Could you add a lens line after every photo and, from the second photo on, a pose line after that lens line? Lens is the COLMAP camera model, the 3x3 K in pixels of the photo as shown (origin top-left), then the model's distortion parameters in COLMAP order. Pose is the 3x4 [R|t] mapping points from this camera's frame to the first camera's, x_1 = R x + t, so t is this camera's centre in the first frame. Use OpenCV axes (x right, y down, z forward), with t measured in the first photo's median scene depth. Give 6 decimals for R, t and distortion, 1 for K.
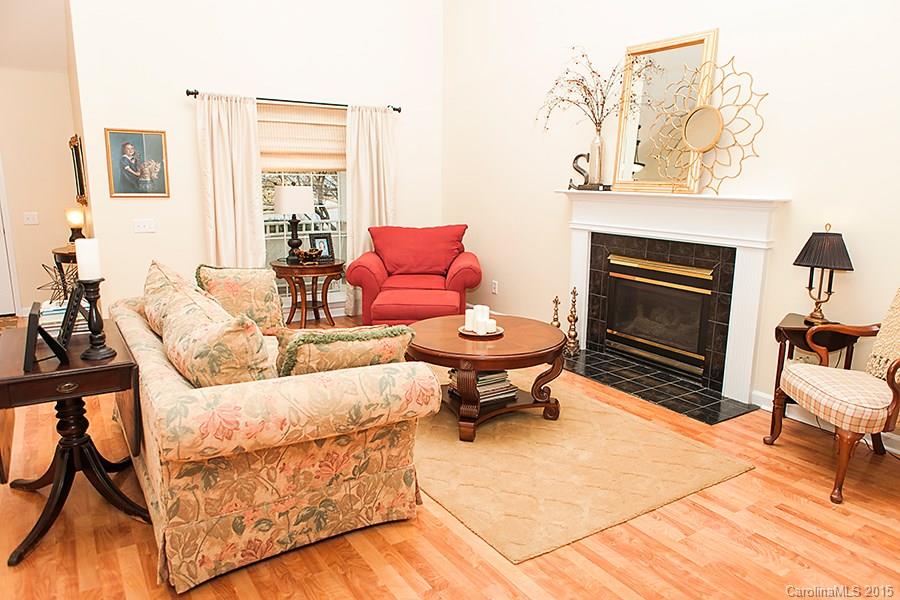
lens RADIAL K [[598.0, 0, 459.0], [0, 598.0, 297.6], [0, 0, 1]] dist [-0.032954, 0.023892]
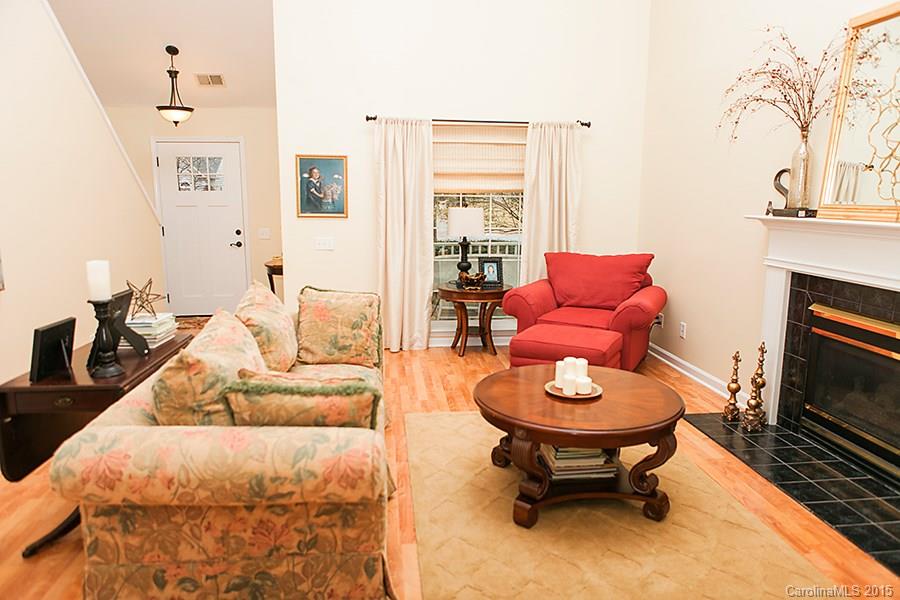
lens RADIAL K [[598.0, 0, 463.3], [0, 598.0, 299.2], [0, 0, 1]] dist [-0.032954, 0.023892]
pose [[0.899158, 0.070143, -0.431966, 0.184962], [-0.082909, 0.996499, -0.010767, -0.034462], [0.429698, 0.045495, 0.901826, 0.157250]]
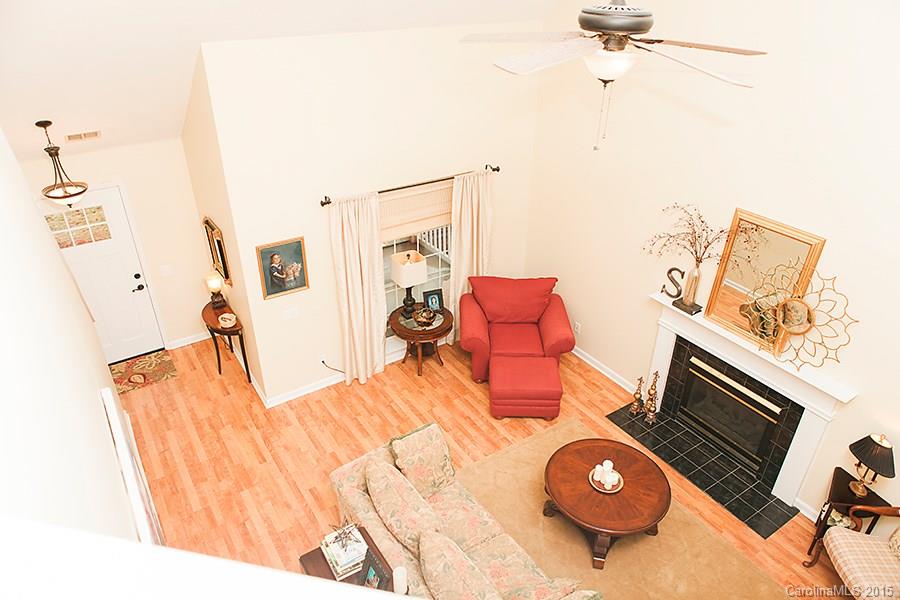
lens RADIAL K [[598.0, 0, 456.8], [0, 598.0, 298.2], [0, 0, 1]] dist [-0.032954, 0.023892]
pose [[0.999993, -0.000347, 0.003777, -0.234456], [-0.000899, 0.945759, 0.324869, -0.589430], [-0.003685, -0.324870, 0.945752, -0.103119]]
